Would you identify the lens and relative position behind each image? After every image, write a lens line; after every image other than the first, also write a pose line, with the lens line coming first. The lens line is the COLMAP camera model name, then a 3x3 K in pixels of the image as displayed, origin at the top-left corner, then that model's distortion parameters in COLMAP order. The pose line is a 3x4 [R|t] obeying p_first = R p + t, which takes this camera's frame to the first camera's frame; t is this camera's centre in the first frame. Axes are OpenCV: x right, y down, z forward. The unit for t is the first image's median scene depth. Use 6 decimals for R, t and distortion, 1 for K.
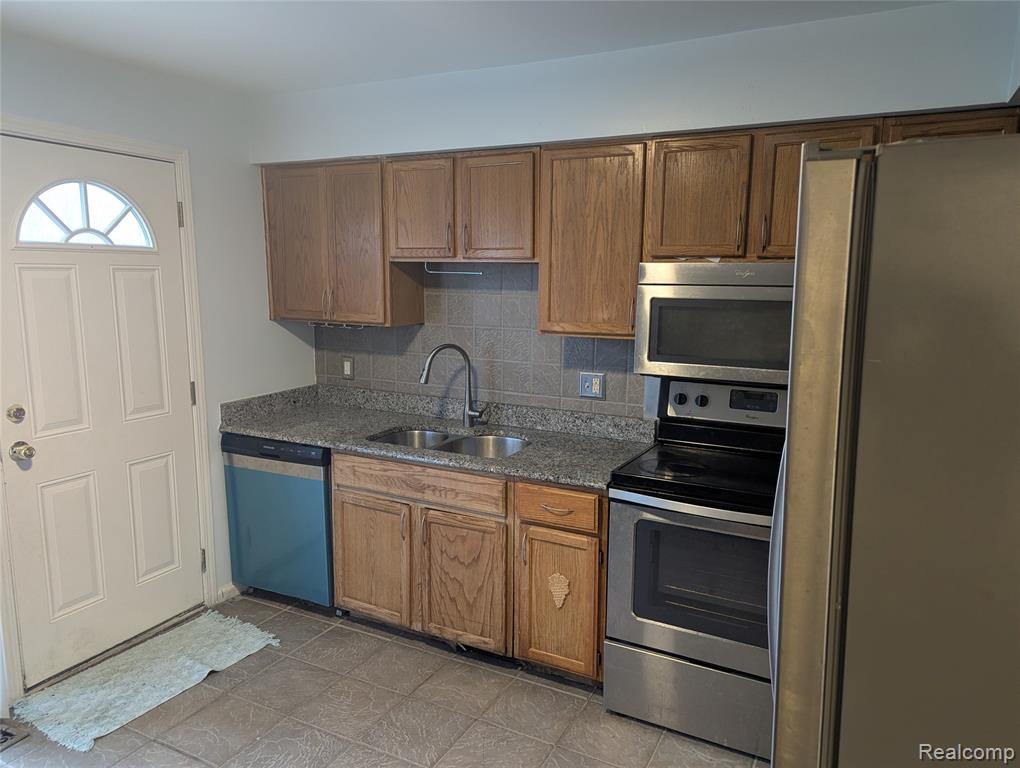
lens RADIAL K [[716.2, 0, 512.2], [0, 716.2, 382.0], [0, 0, 1]] dist [-0.006099, -0.016149]
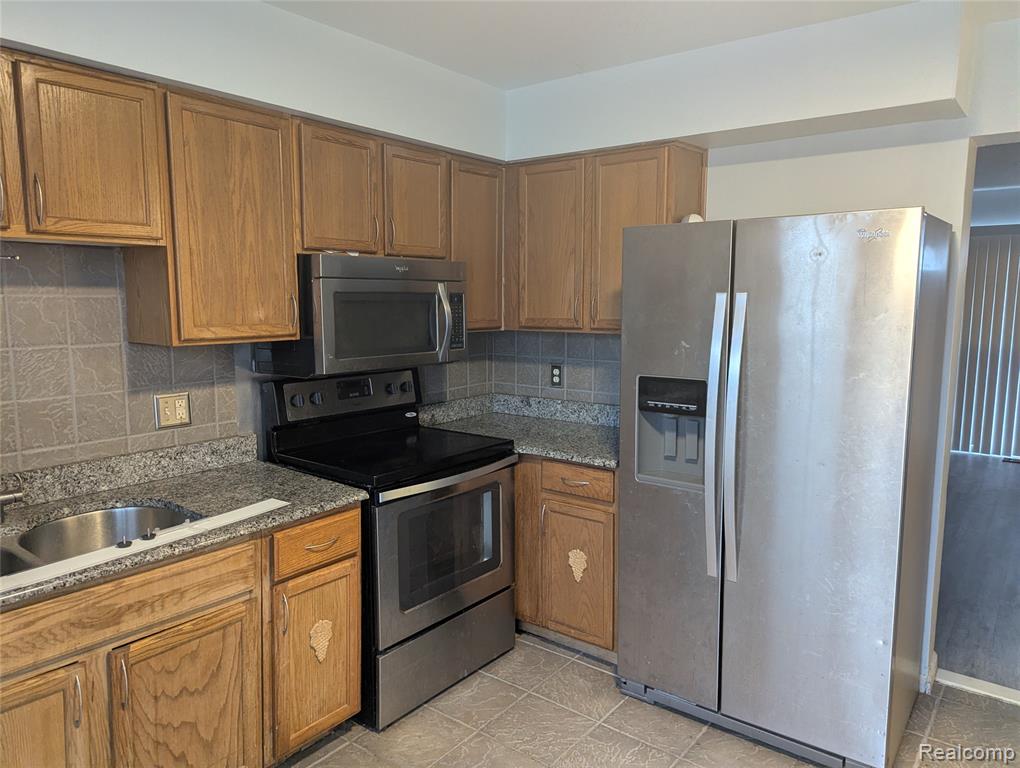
lens RADIAL K [[716.2, 0, 515.3], [0, 716.2, 384.8], [0, 0, 1]] dist [-0.006099, -0.016149]
pose [[0.152787, -0.131735, 0.979440, -0.646227], [0.137118, 0.984316, 0.111001, -0.063209], [-0.978701, 0.117340, 0.168454, 0.567996]]
